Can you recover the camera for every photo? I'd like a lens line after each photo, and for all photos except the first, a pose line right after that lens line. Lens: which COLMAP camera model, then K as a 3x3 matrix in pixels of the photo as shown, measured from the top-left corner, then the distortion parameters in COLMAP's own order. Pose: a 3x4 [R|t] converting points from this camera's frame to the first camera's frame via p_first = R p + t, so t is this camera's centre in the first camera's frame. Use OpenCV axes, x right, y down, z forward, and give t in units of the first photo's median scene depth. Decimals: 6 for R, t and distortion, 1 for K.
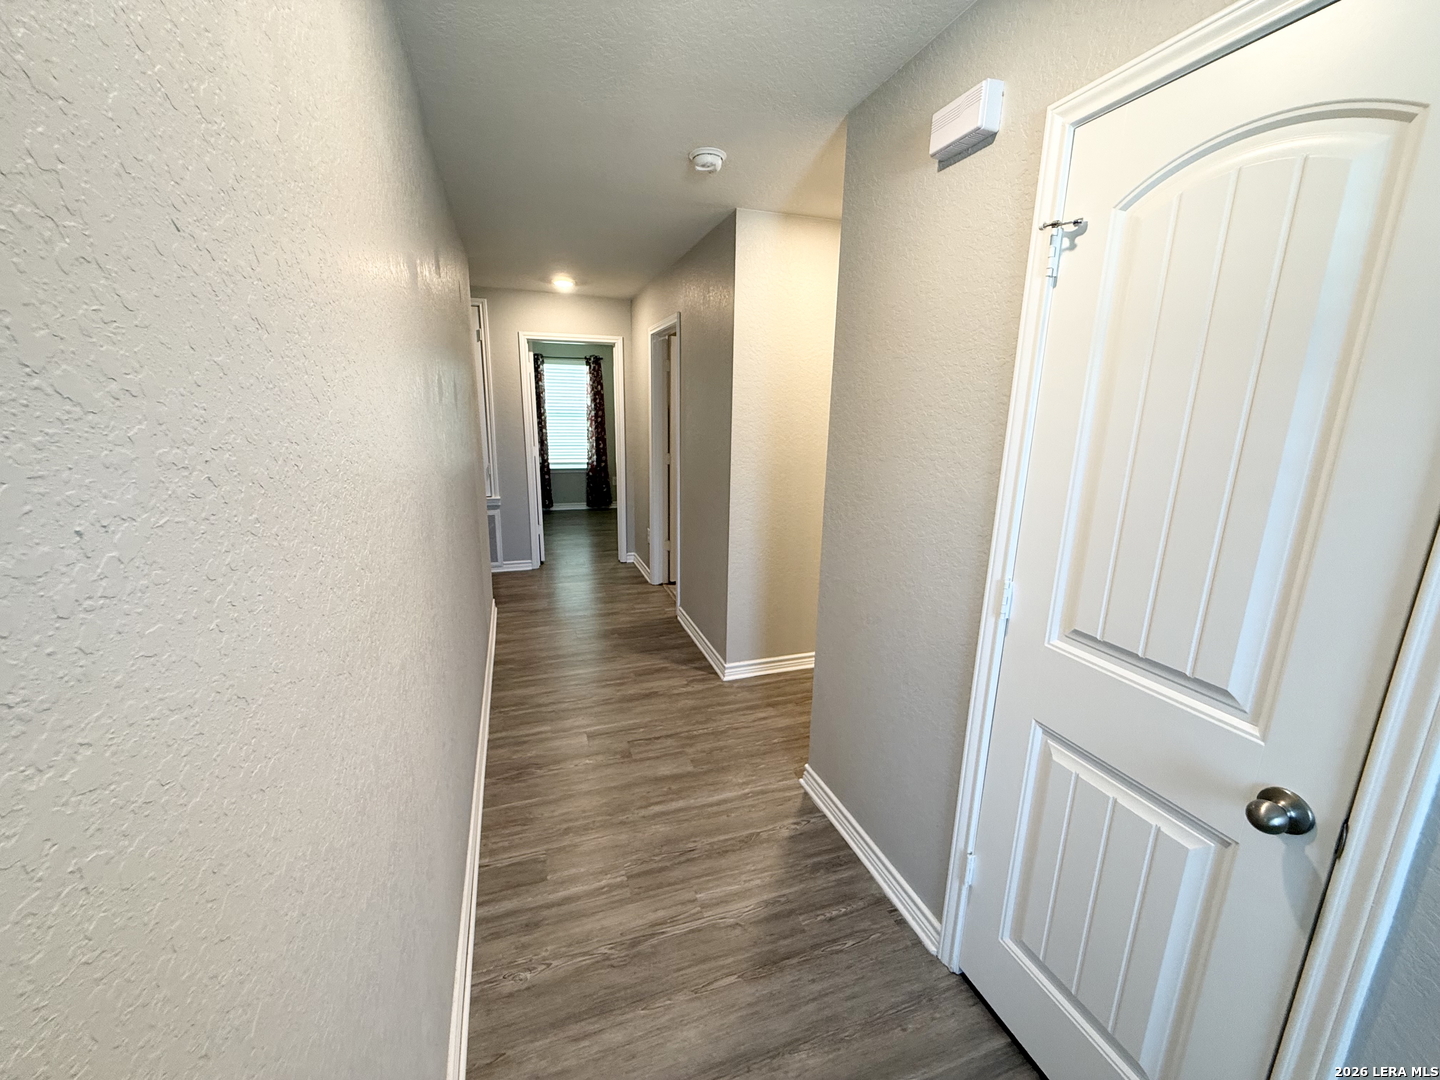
lens RADIAL K [[579.9, 0, 718.1], [0, 579.9, 536.7], [0, 0, 1]] dist [0.003711, 0.000501]
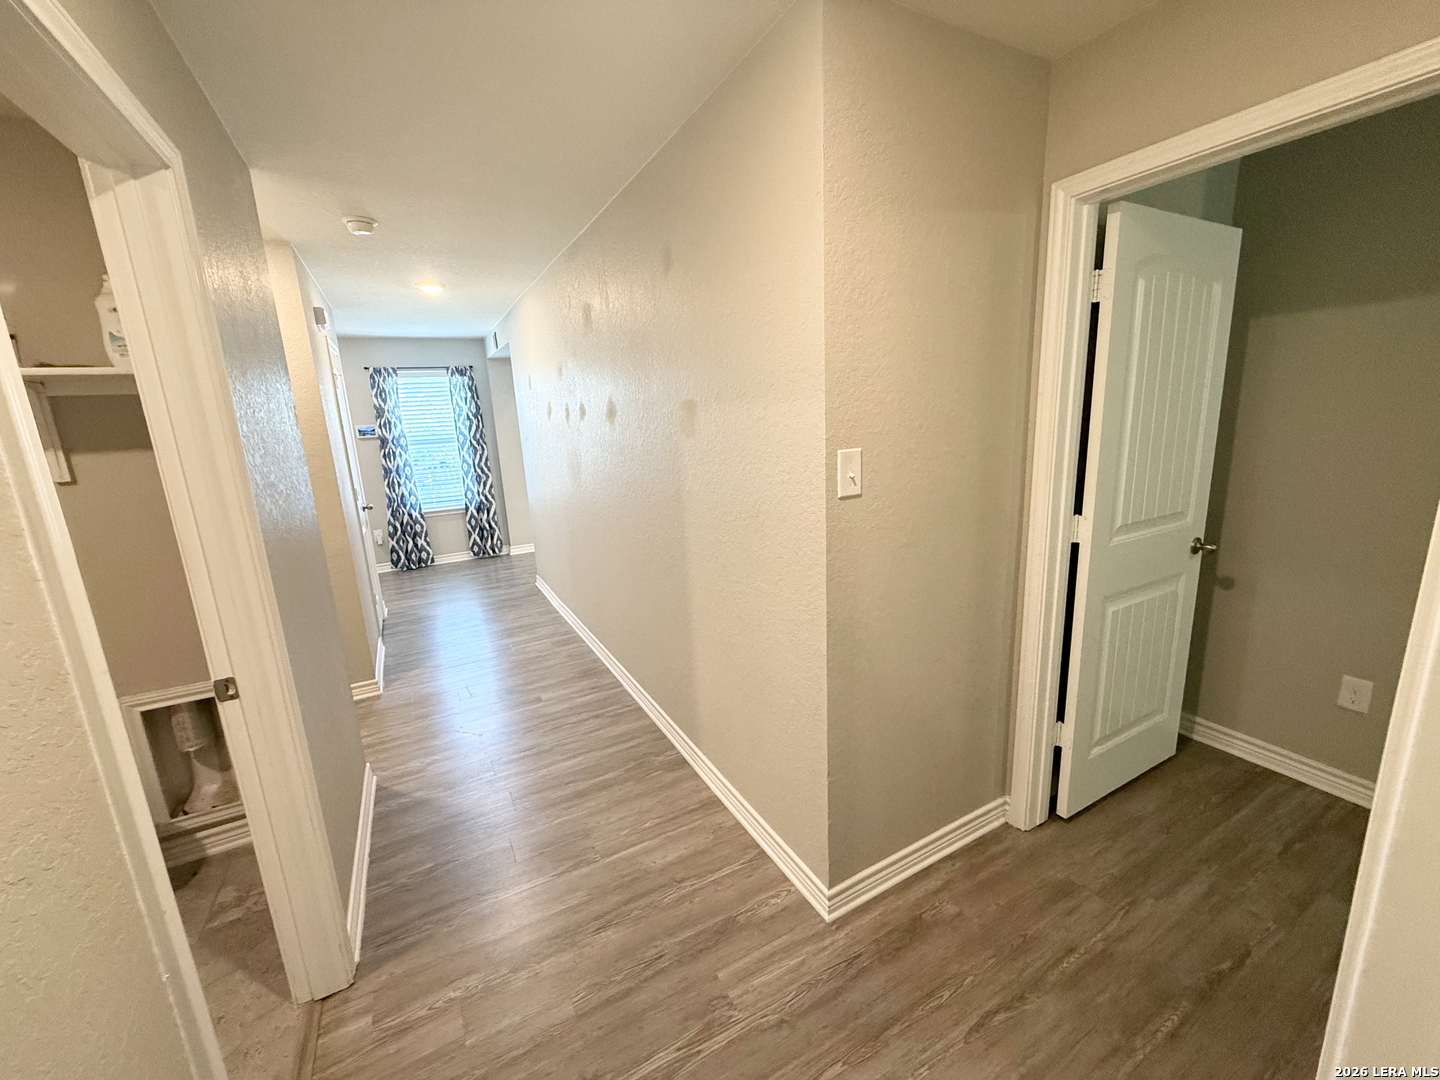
lens RADIAL K [[579.9, 0, 718.1], [0, 579.9, 536.7], [0, 0, 1]] dist [0.003711, 0.000501]
pose [[-0.986680, 0.063579, -0.149735, -0.496490], [-0.004182, 0.910244, 0.414052, -0.533543], [0.162620, 0.409163, -0.897853, 2.335416]]
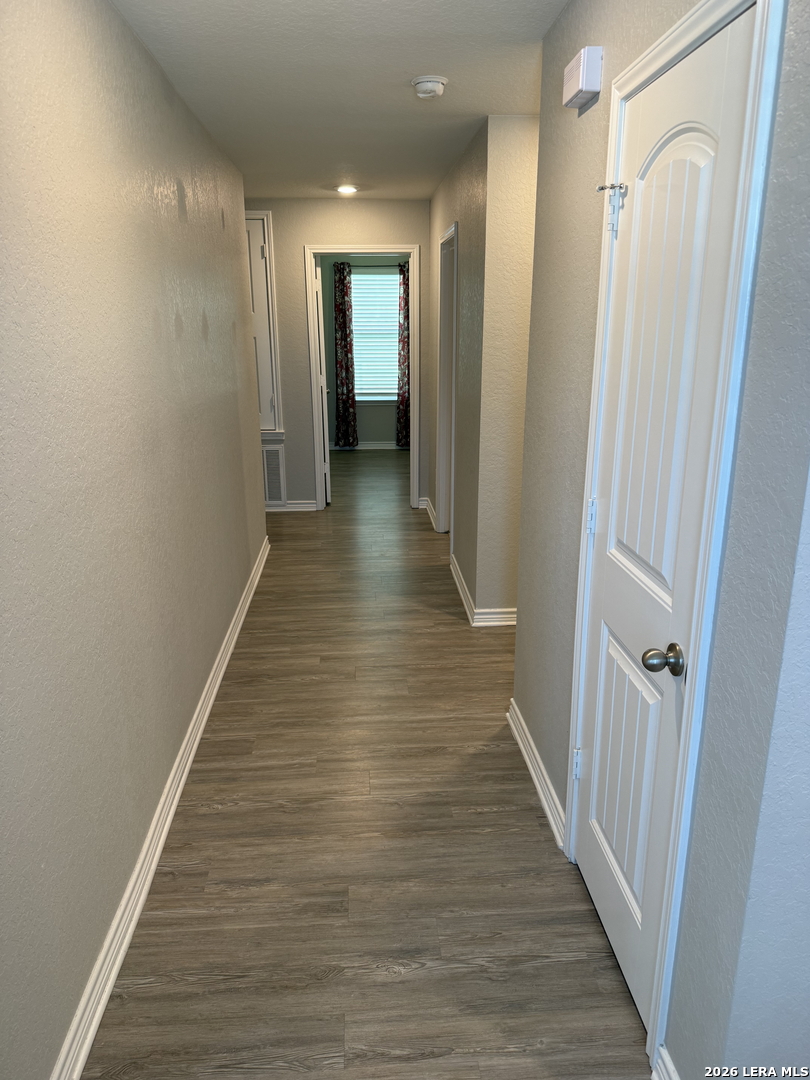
lens RADIAL K [[758.3, 0, 405.0], [0, 758.3, 540.0], [0, 0, 1]] dist [0.186375, -0.392246]
pose [[0.964479, 0.052225, -0.258944, 0.311555], [-0.035926, 0.997087, 0.067282, 0.038930], [0.261704, -0.055589, 0.963546, -0.316461]]
